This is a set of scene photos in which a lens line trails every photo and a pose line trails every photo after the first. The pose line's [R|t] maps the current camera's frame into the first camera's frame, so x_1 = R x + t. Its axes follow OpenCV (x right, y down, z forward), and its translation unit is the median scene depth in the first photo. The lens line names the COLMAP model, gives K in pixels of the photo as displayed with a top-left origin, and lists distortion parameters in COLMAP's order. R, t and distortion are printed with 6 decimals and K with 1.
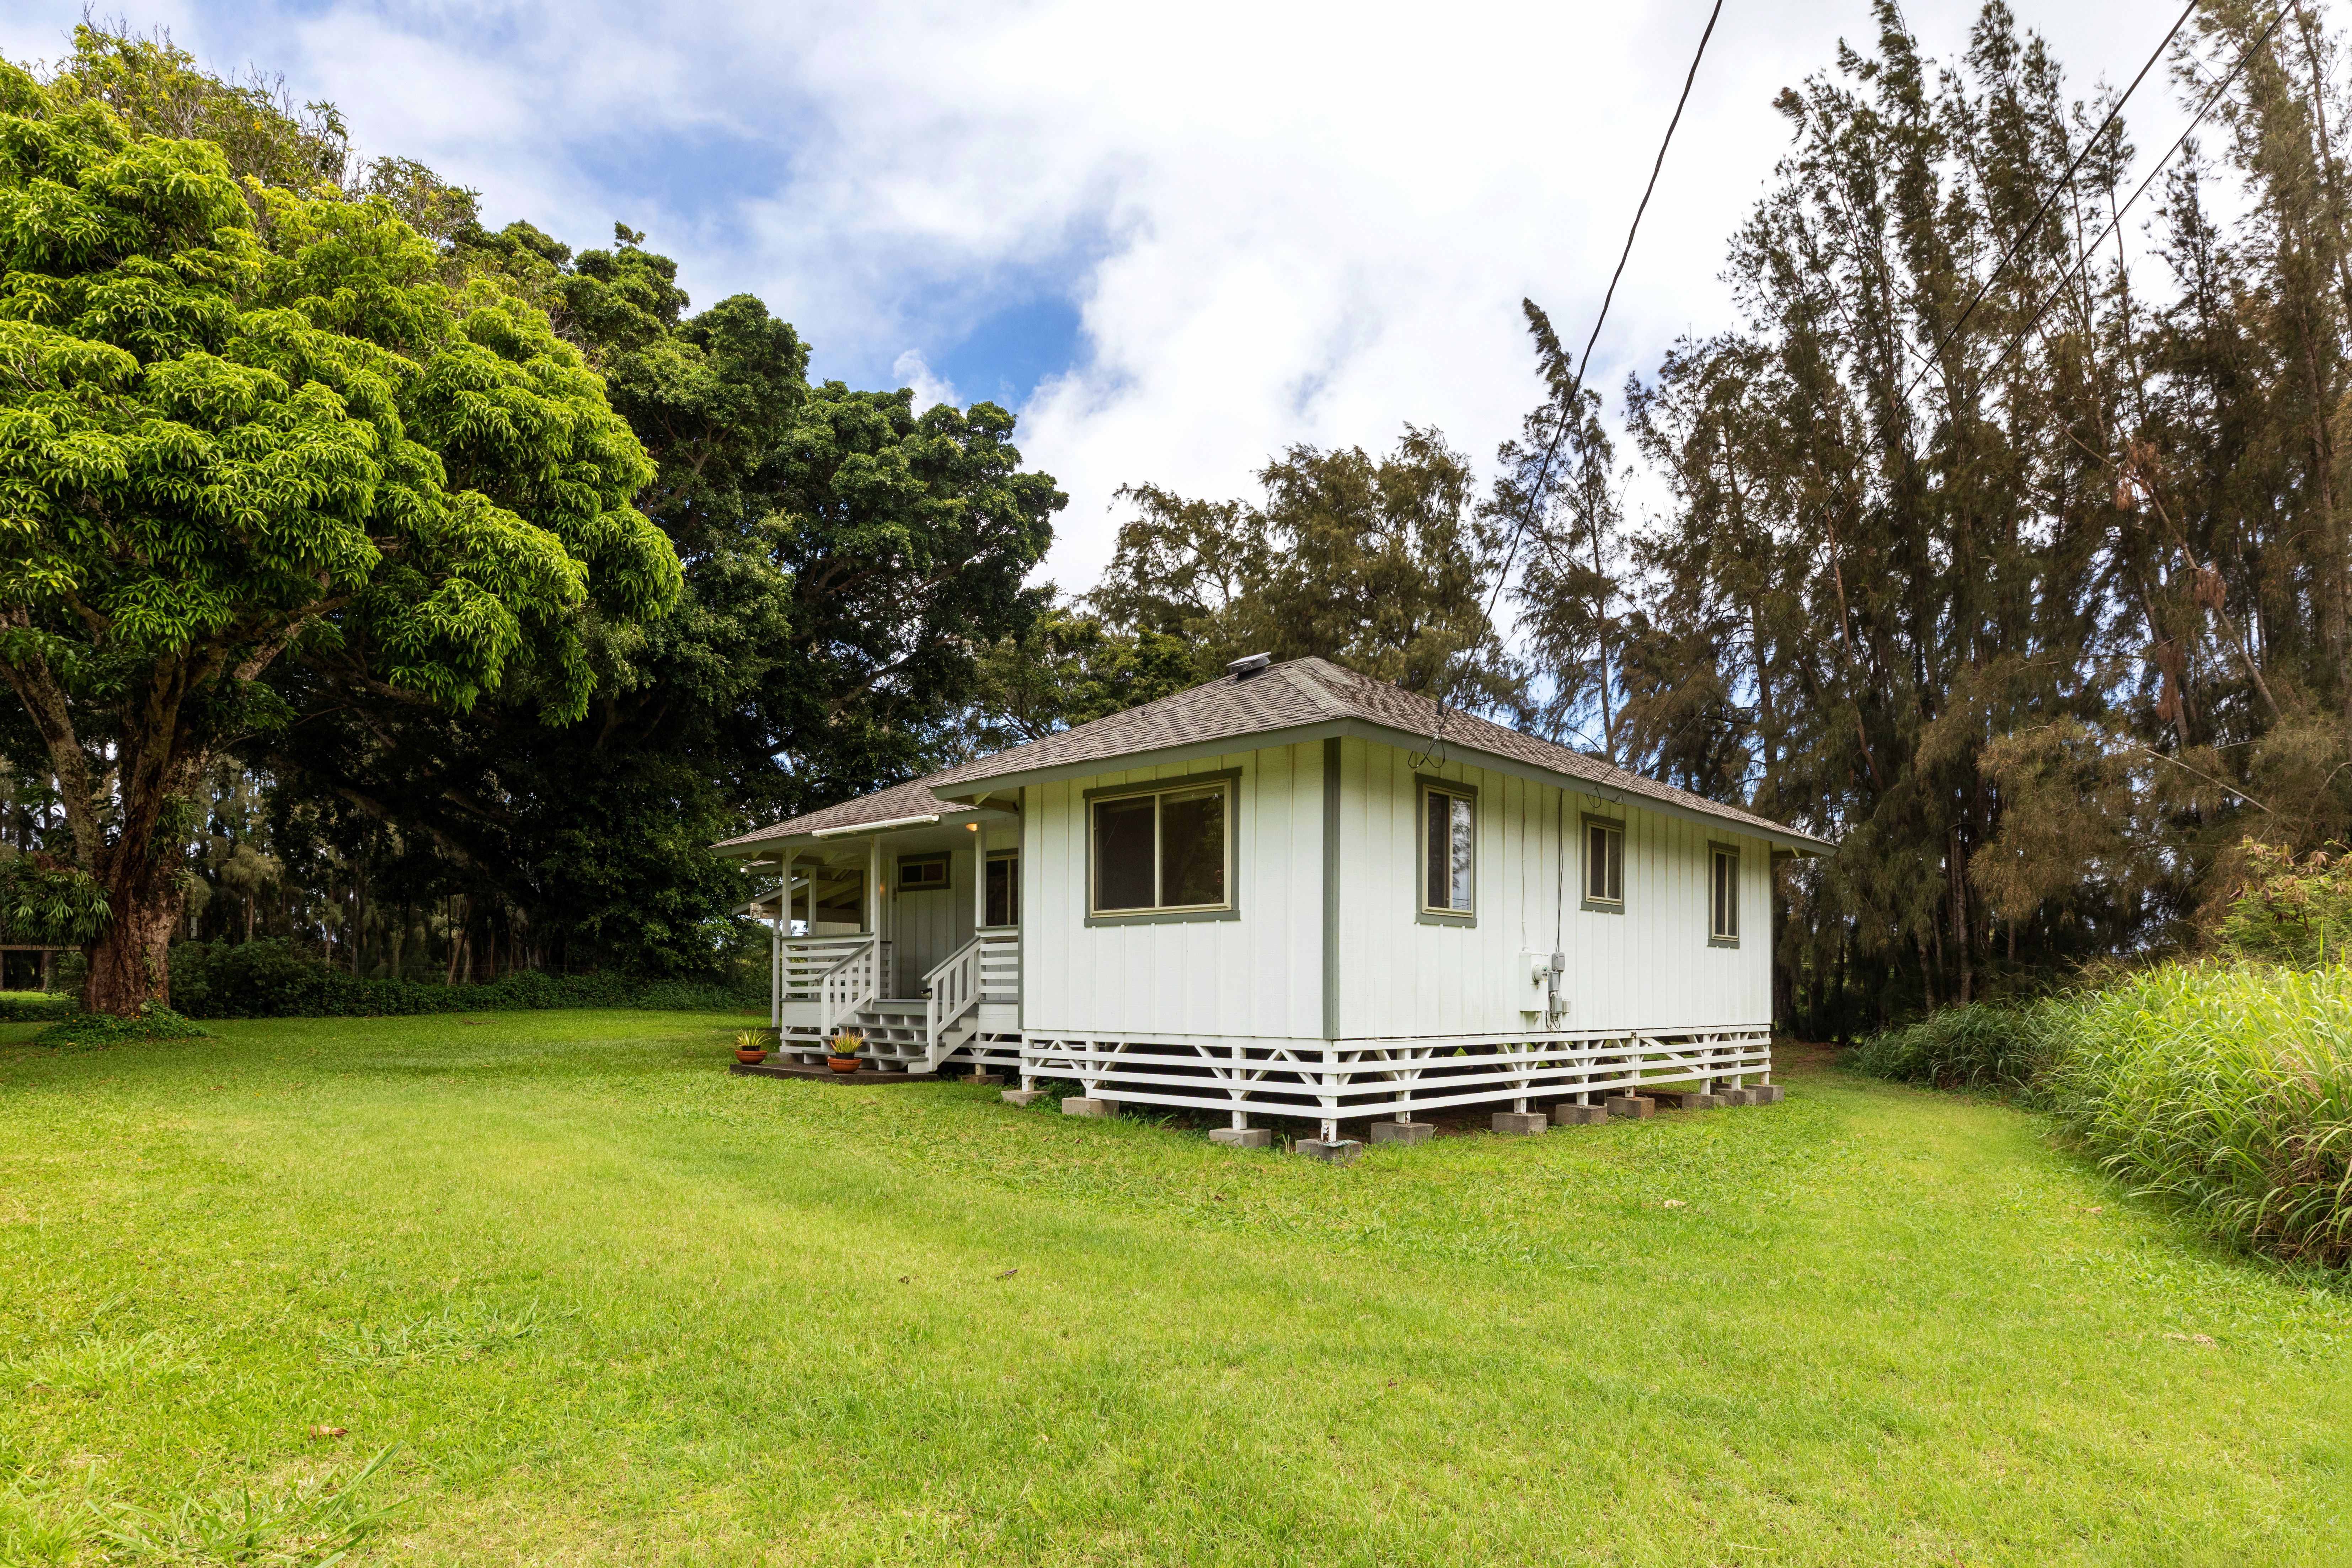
lens RADIAL K [[1418.0, 0, 1180.7], [0, 1418.0, 793.1], [0, 0, 1]] dist [-0.000179, 0.000835]
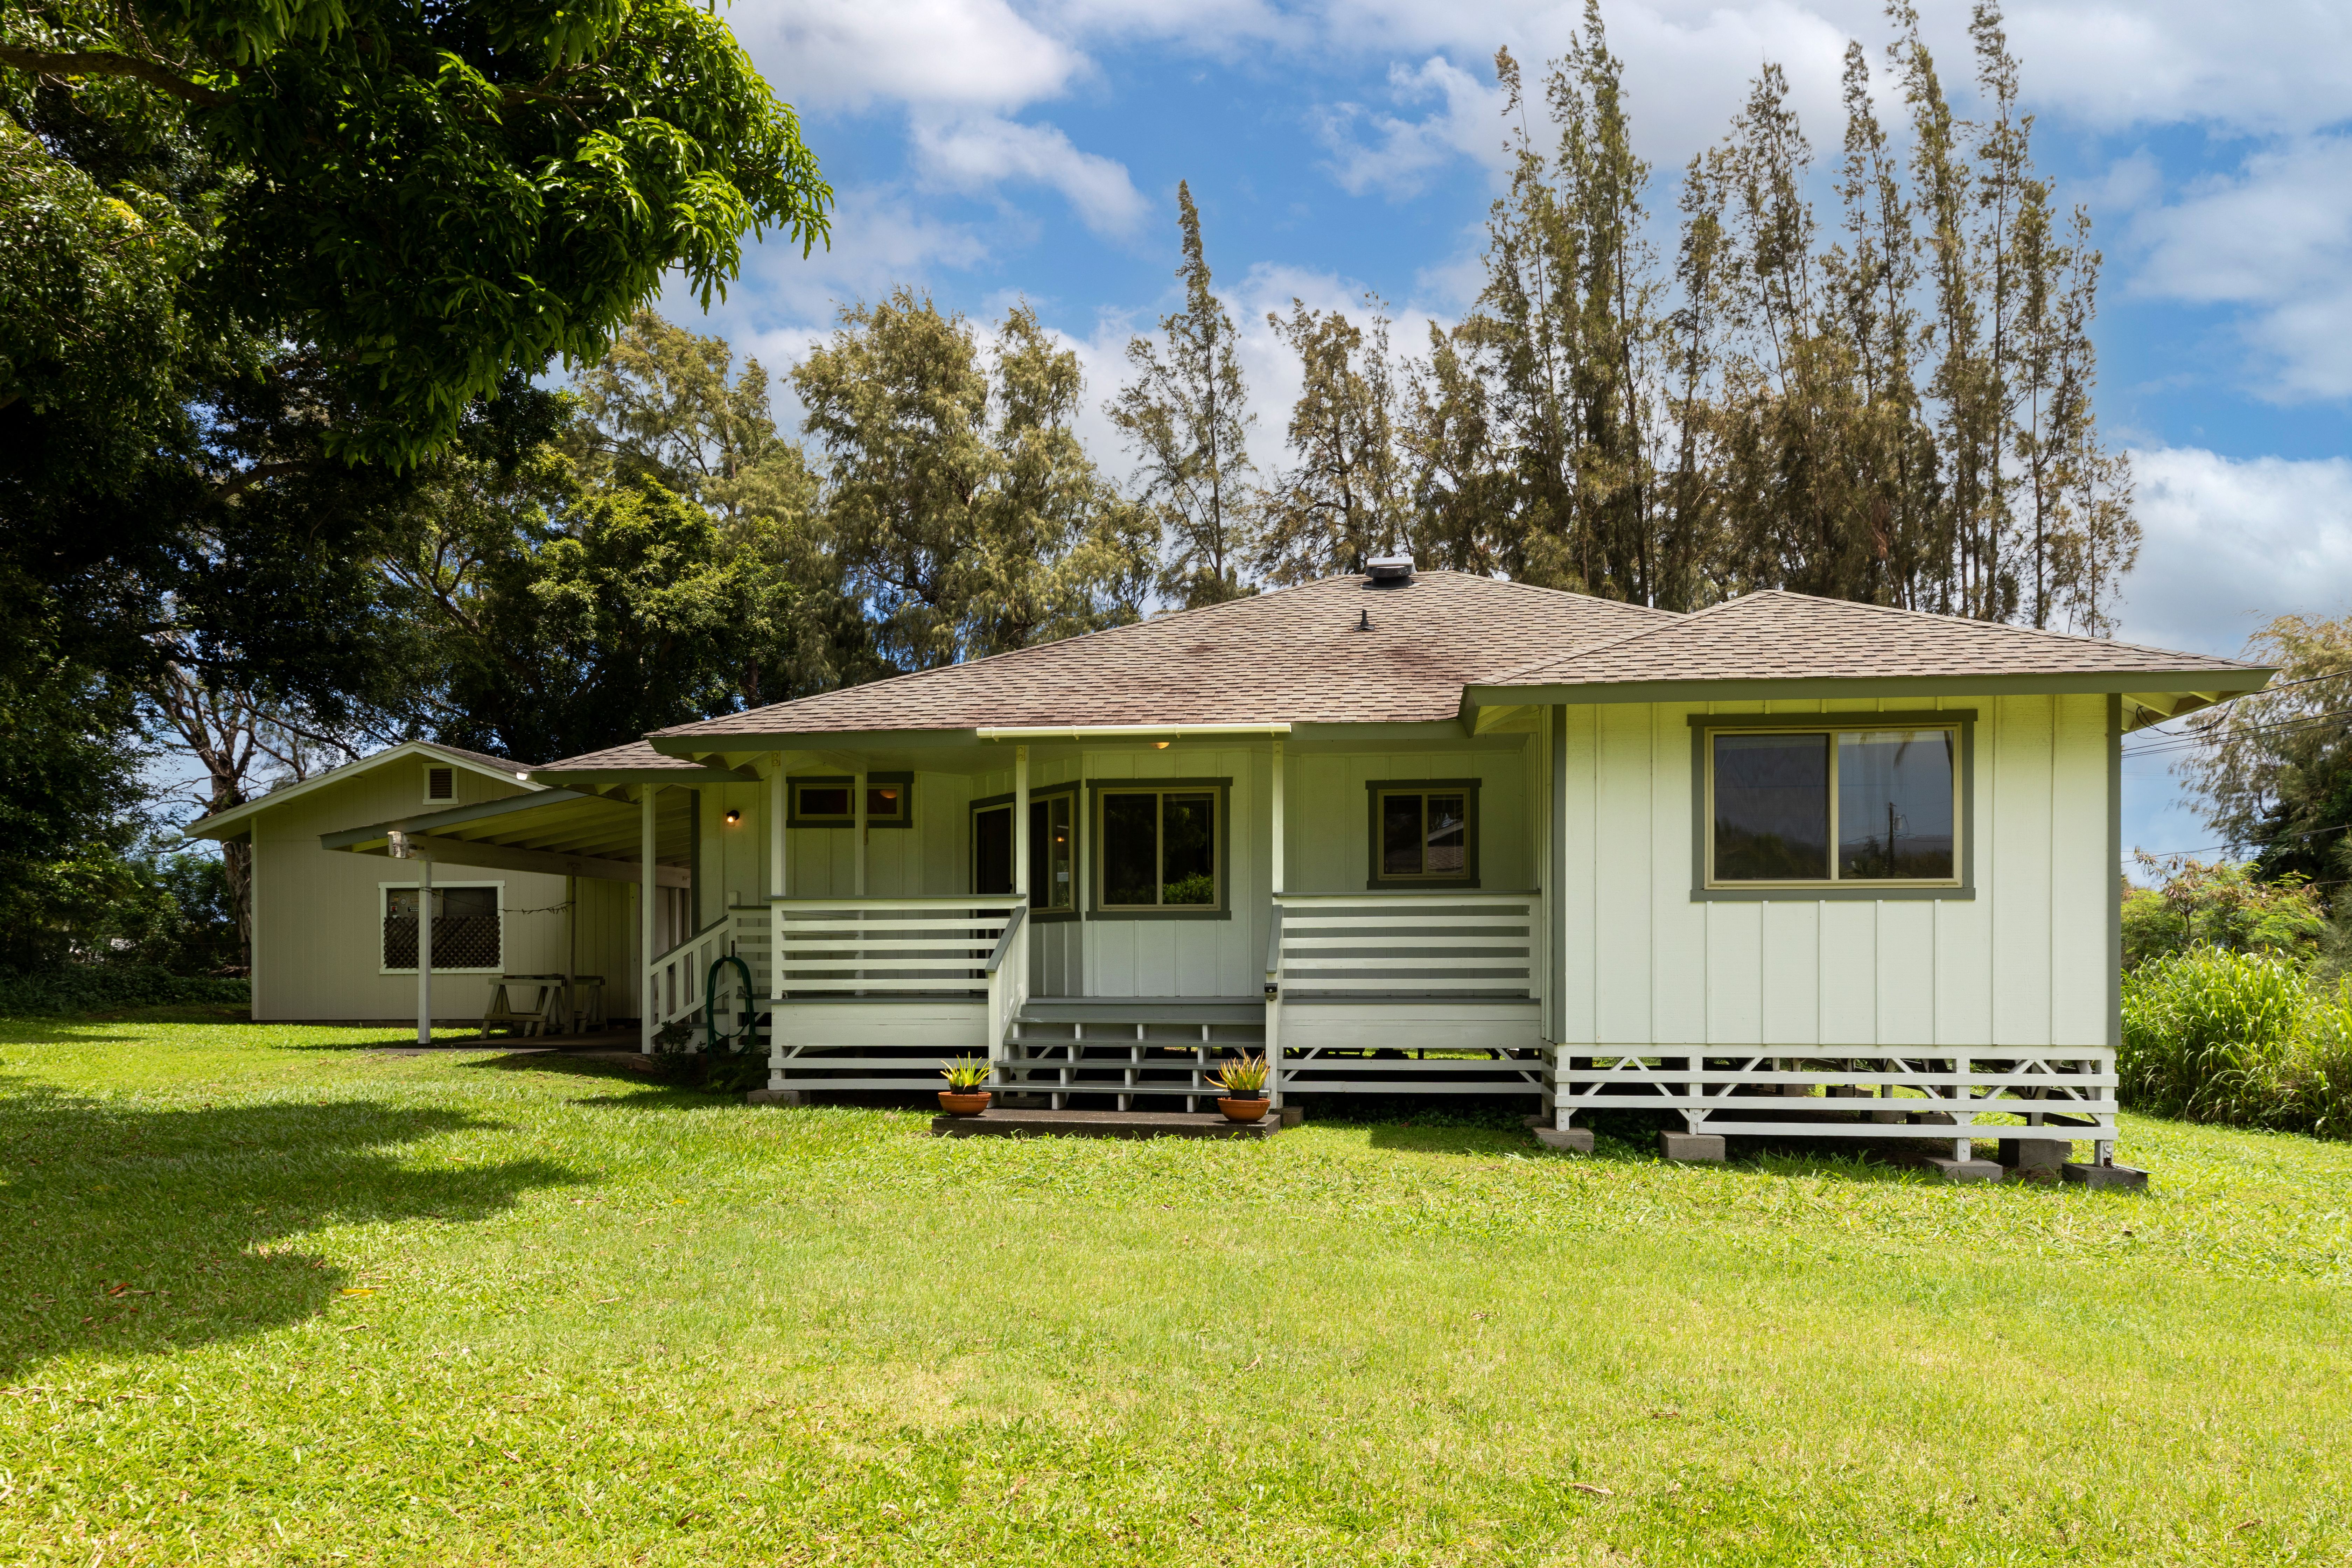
lens RADIAL K [[1499.7, 0, 1218.7], [0, 1499.7, 873.9], [0, 0, 1]] dist [-0.014264, -0.000168]
pose [[0.787219, 0.037338, 0.615542, -0.711765], [-0.084052, 0.995347, 0.047118, 0.062497], [-0.610918, -0.088829, 0.786694, 0.531094]]
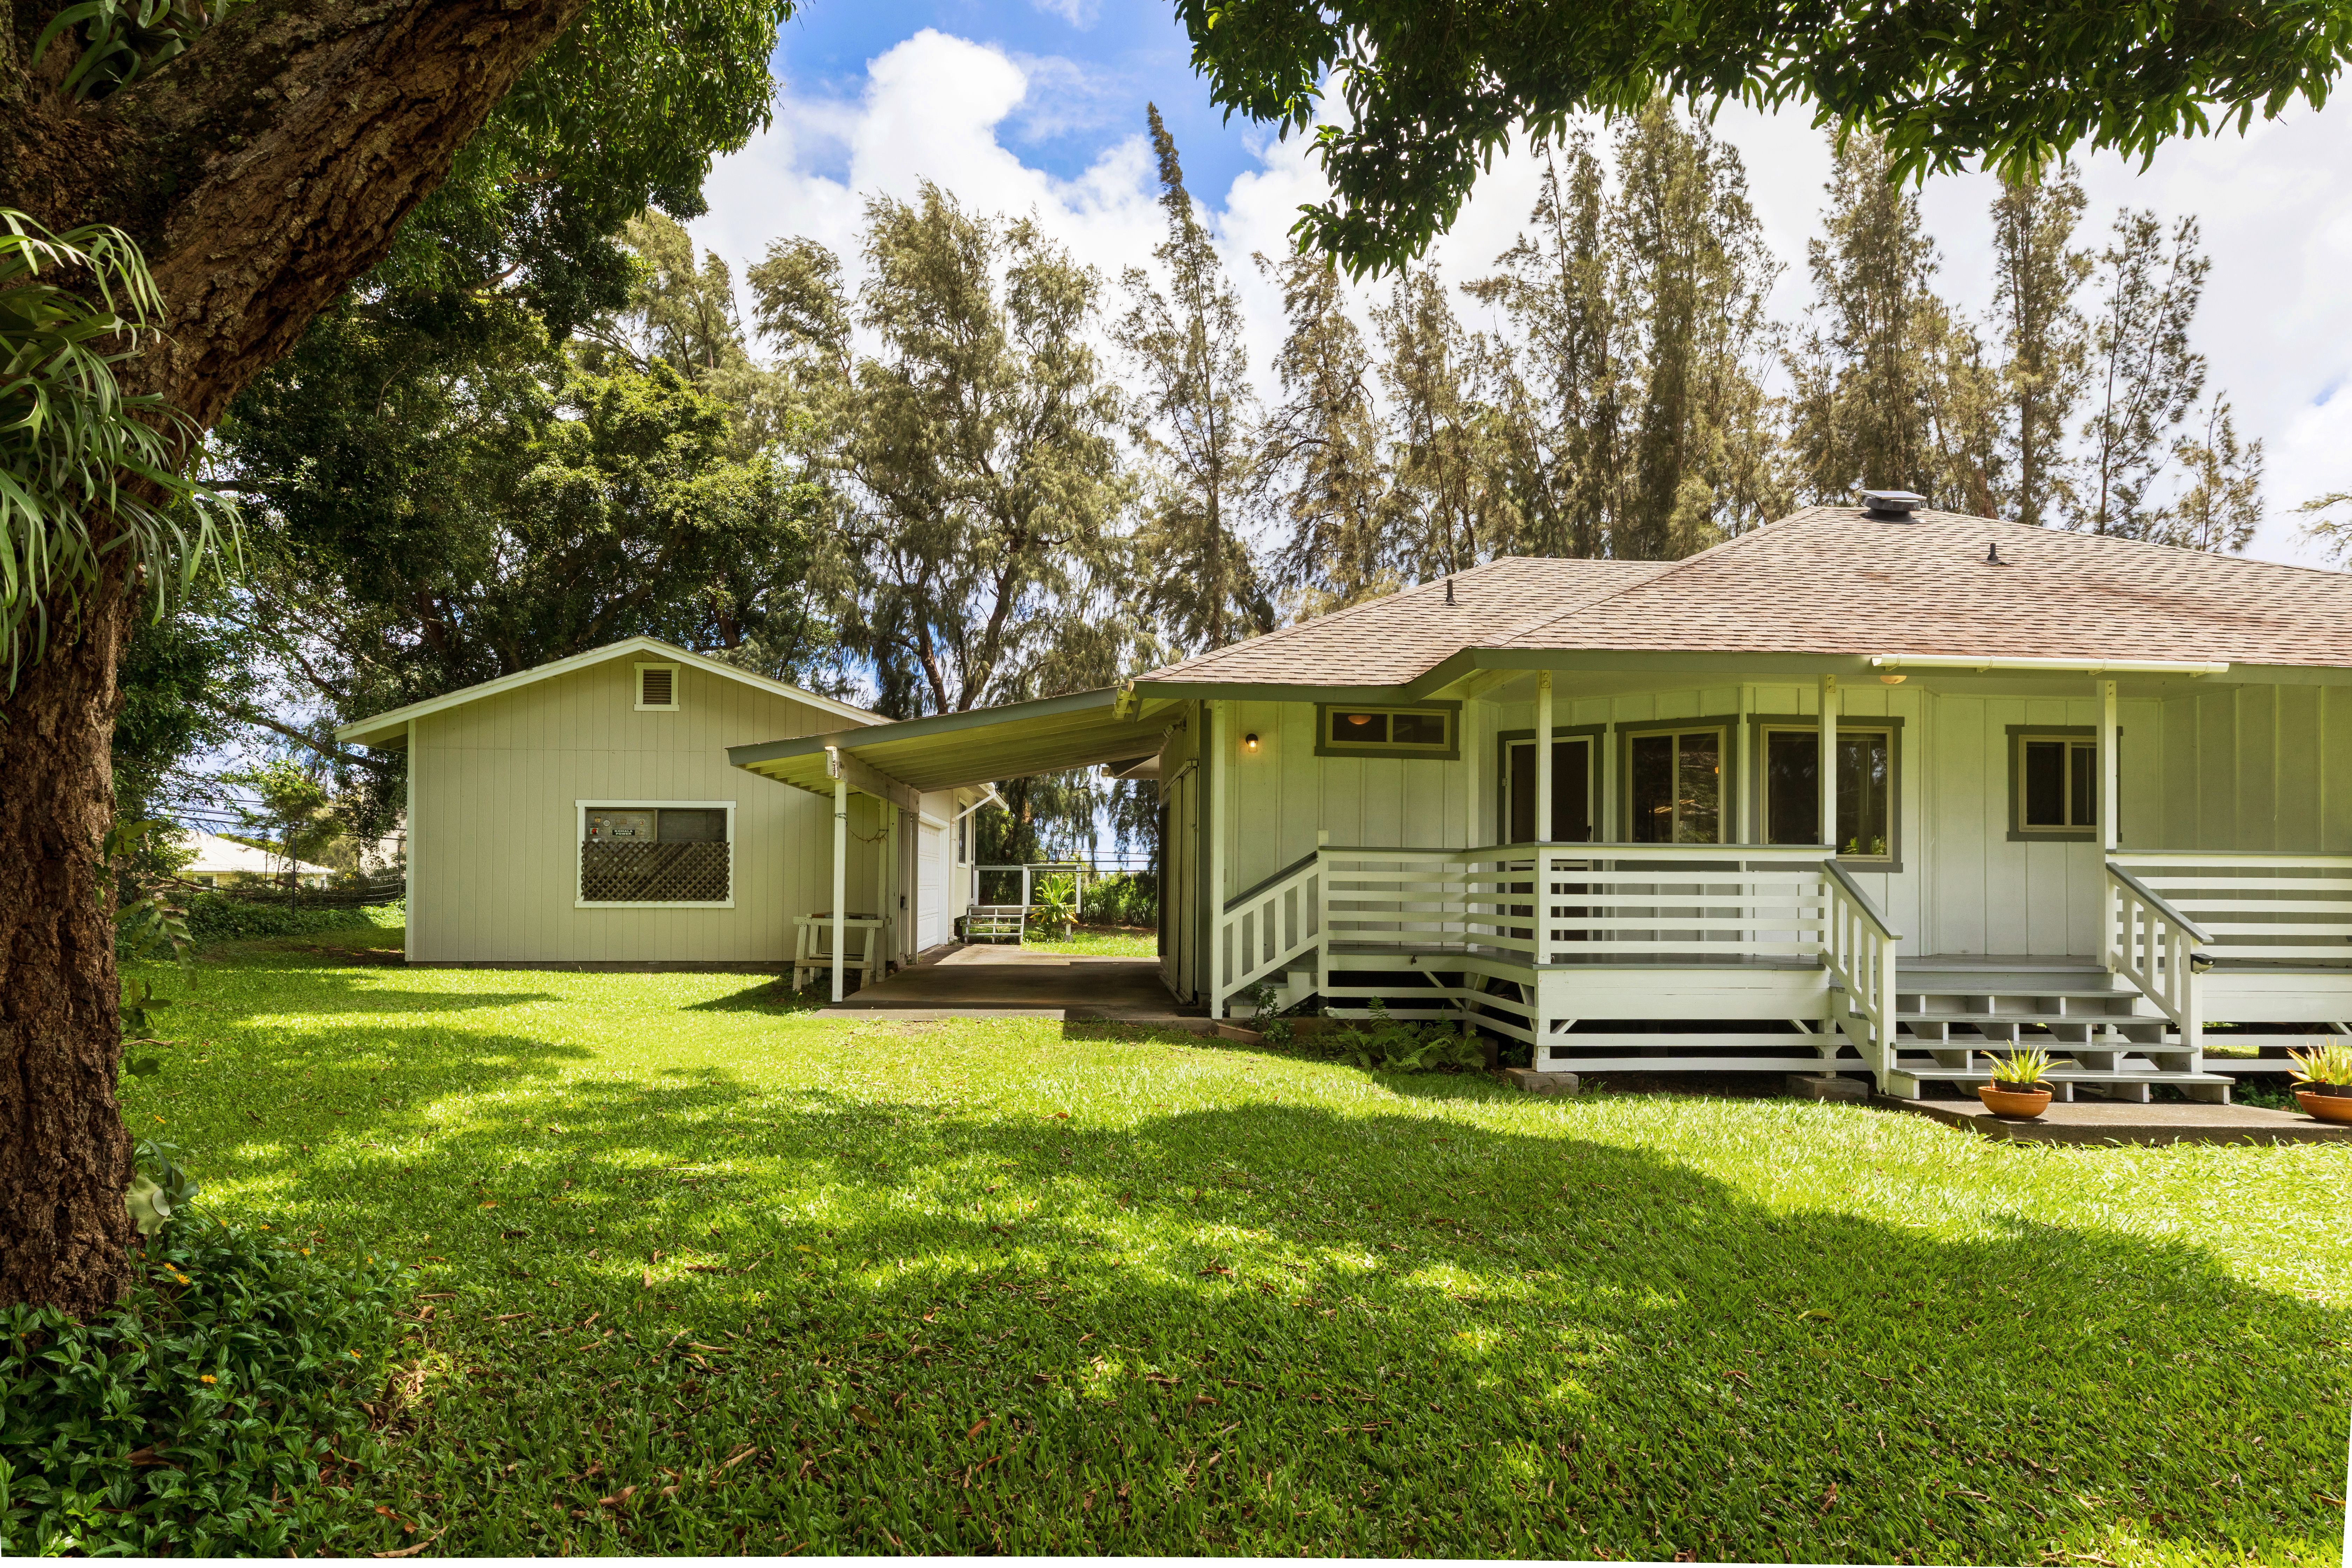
lens RADIAL K [[1418.0, 0, 1172.8], [0, 1418.0, 784.6], [0, 0, 1]] dist [-0.000179, 0.000835]
pose [[0.666488, 0.060726, 0.743038, -1.017530], [-0.114051, 0.993250, 0.021126, 0.116255], [-0.736740, -0.098824, 0.668915, 1.044869]]
